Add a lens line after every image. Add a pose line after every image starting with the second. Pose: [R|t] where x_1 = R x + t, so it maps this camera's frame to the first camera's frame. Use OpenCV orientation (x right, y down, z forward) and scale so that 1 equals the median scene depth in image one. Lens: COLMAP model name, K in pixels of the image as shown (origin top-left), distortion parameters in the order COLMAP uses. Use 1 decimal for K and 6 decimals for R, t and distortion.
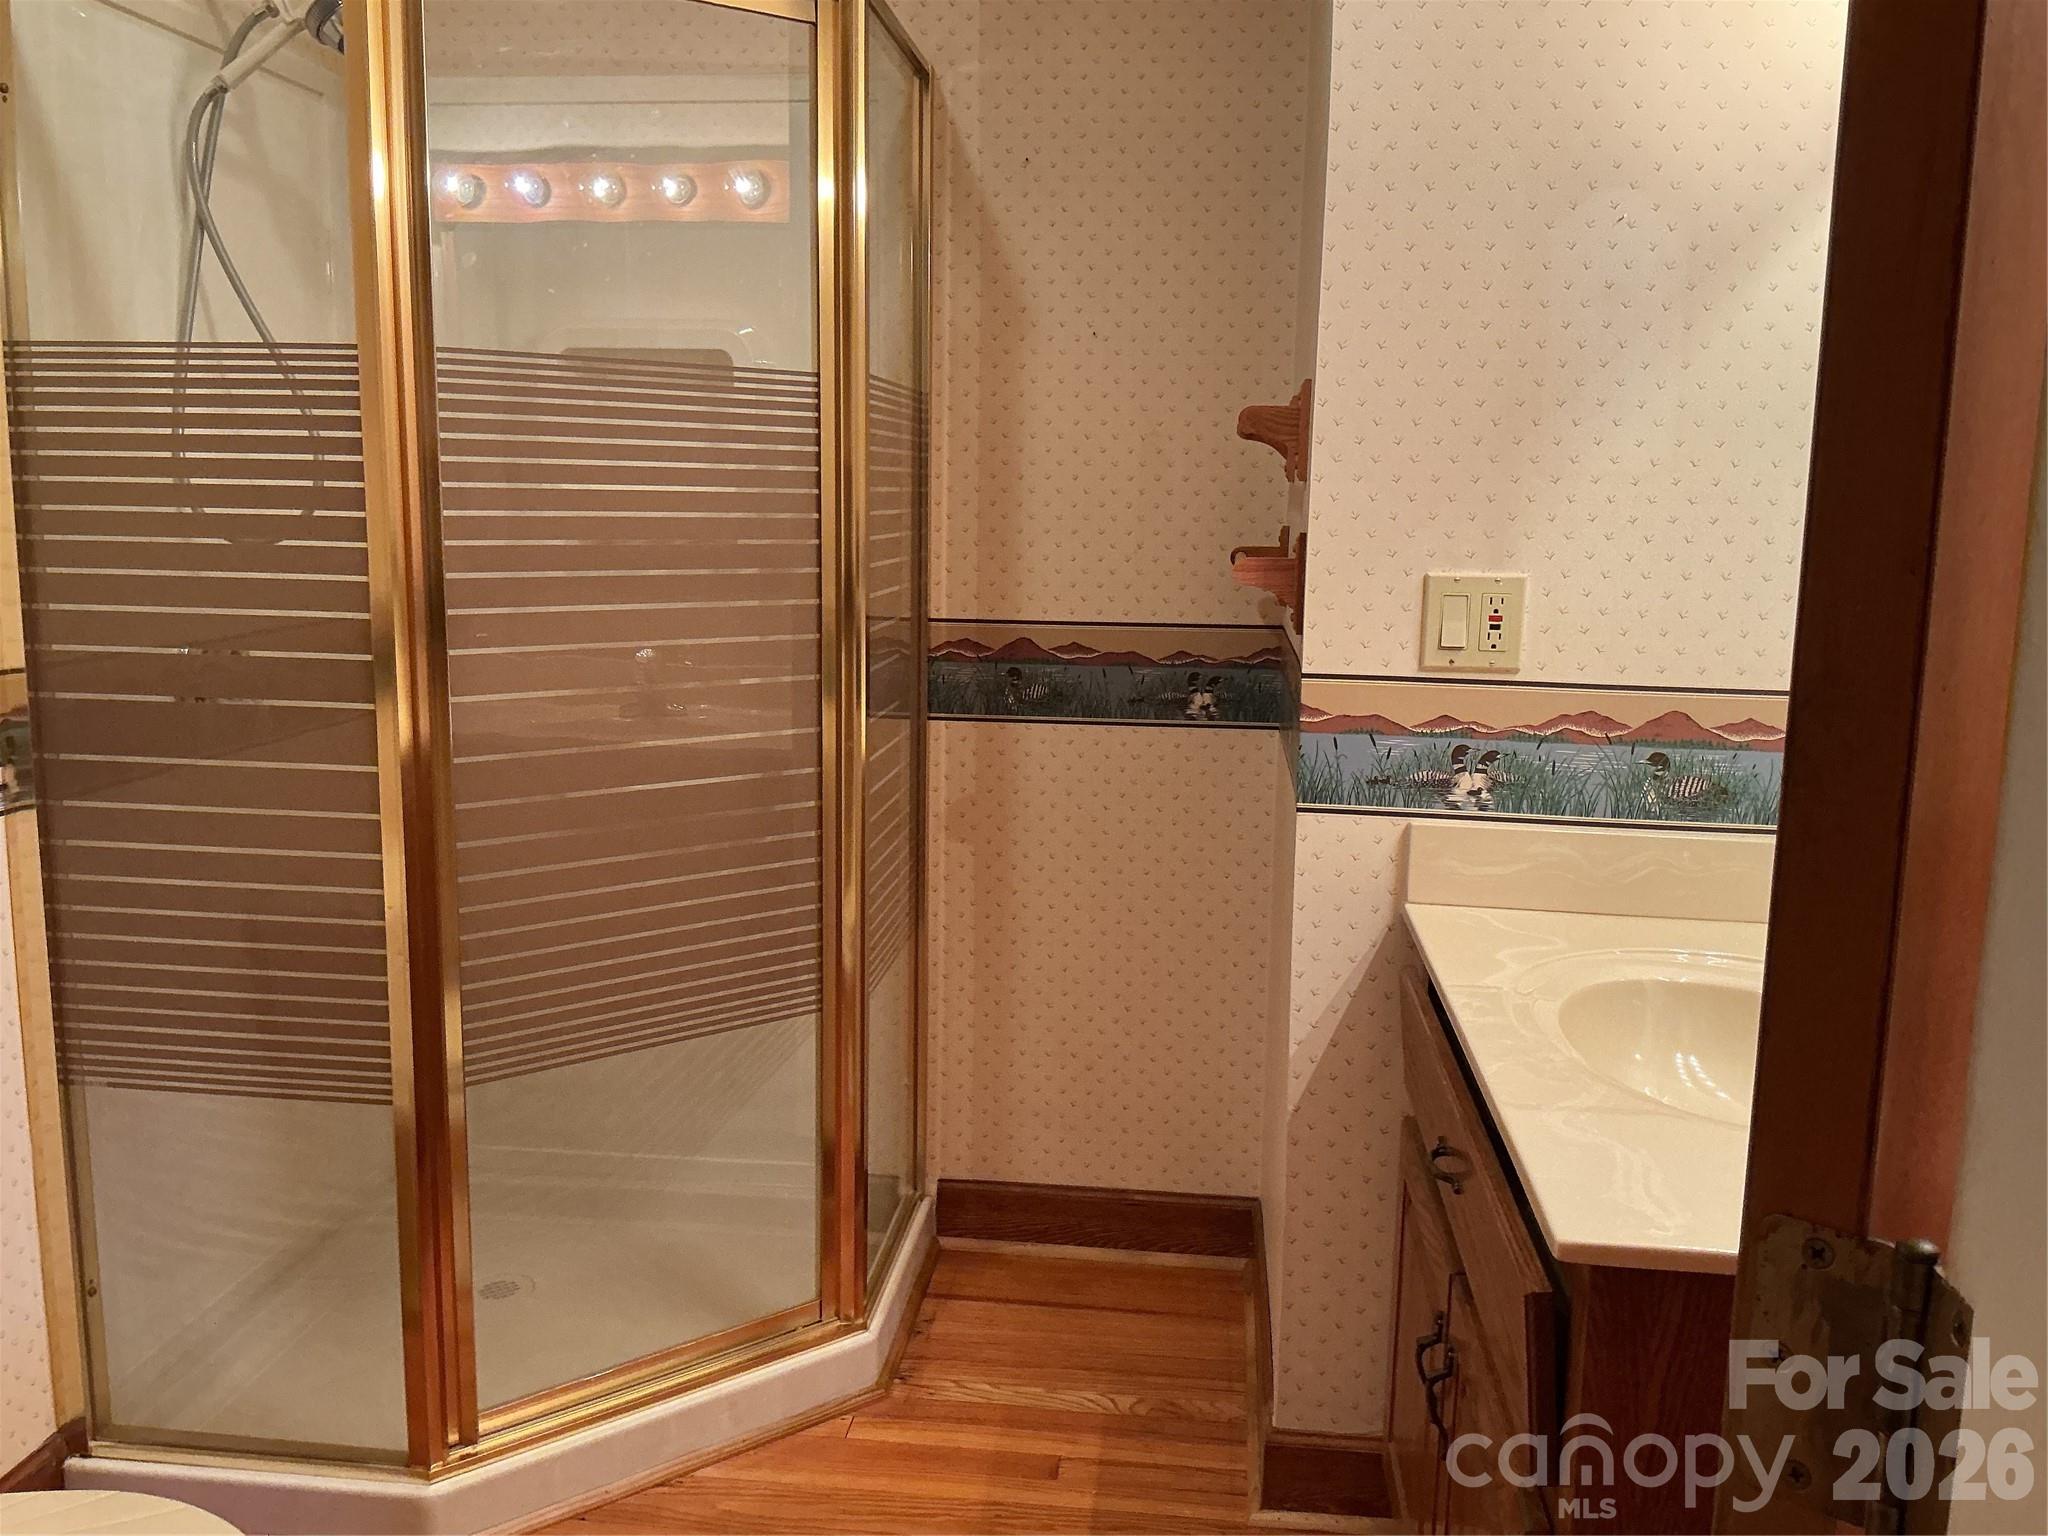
lens RADIAL K [[1684.9, 0, 1024.0], [0, 1684.9, 768.0], [0, 0, 1]] dist [0.129371, -0.284182]
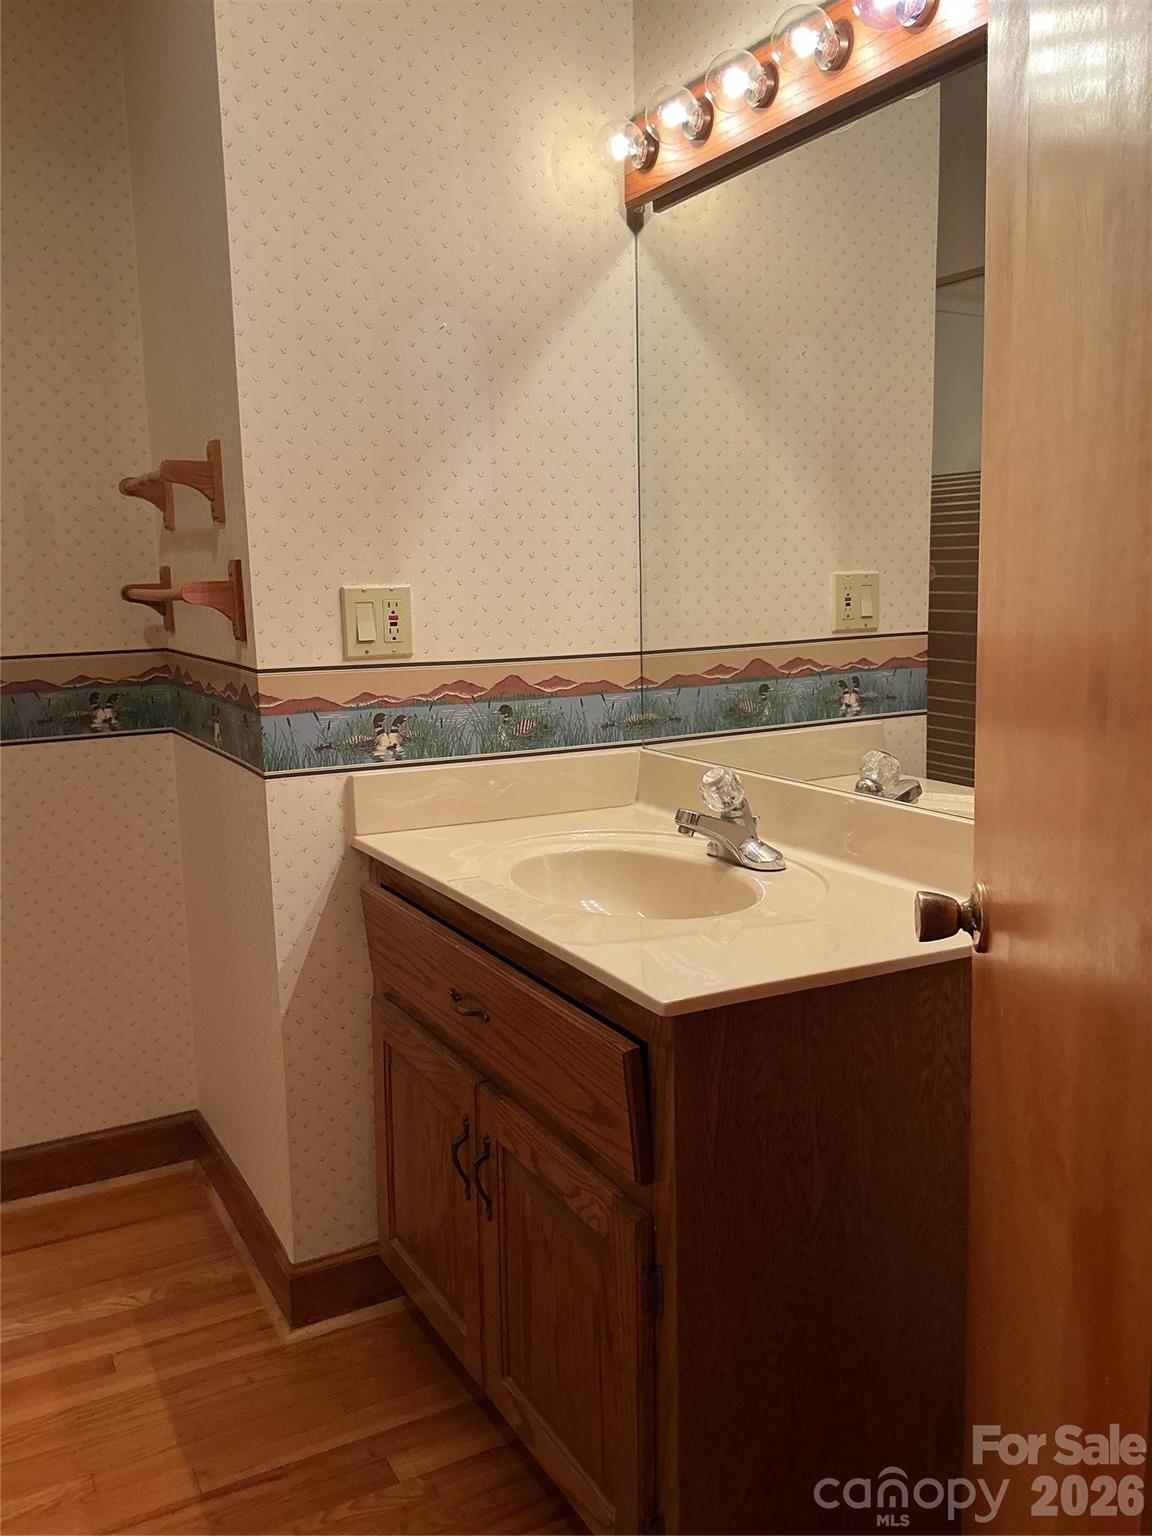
lens RADIAL K [[1263.7, 0, 576.0], [0, 1263.7, 768.0], [0, 0, 1]] dist [0.129371, -0.284182]
pose [[0.821611, -0.124004, 0.556397, -0.179721], [0.130412, 0.991056, 0.028302, 0.021249], [-0.554930, 0.049308, 0.830434, 0.076855]]
